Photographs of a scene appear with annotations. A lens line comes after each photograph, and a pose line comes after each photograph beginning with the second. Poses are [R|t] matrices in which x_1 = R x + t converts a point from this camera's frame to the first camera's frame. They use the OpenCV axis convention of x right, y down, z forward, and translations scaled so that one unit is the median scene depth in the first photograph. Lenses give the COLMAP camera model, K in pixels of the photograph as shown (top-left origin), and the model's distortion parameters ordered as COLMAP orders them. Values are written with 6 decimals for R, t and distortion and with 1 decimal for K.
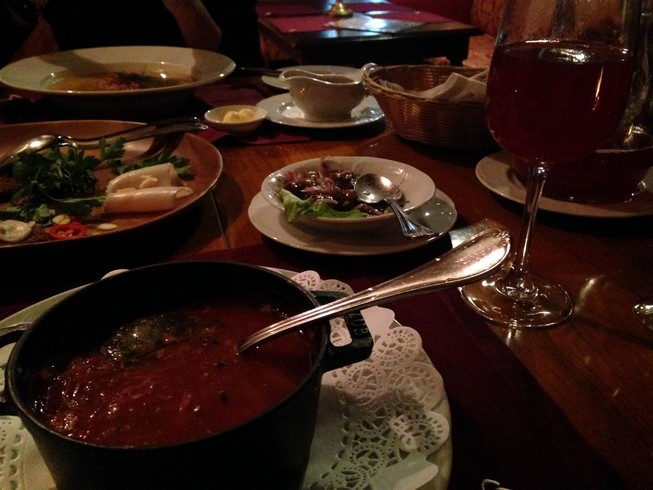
lens RADIAL K [[563.3, 0, 326.5], [0, 563.3, 245.0], [0, 0, 1]] dist [0.133752, -0.198280]
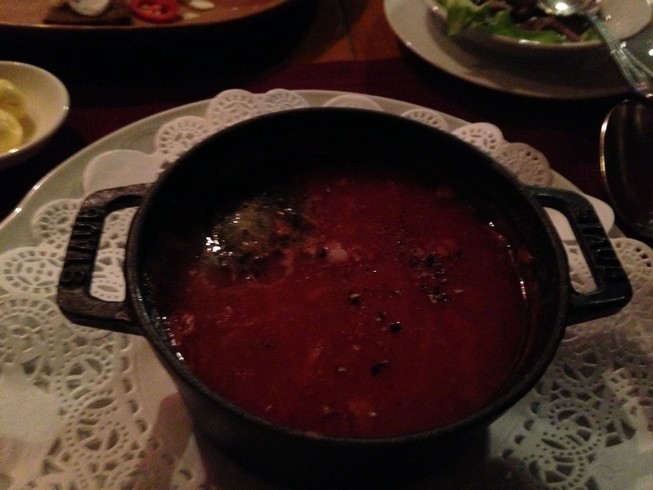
lens RADIAL K [[563.3, 0, 326.5], [0, 563.3, 245.0], [0, 0, 1]] dist [0.133752, -0.198280]
pose [[0.987833, 0.146112, -0.053262, -0.236567], [-0.115229, 0.917663, 0.380286, -0.091887], [0.104441, -0.369521, 0.923334, 0.334491]]
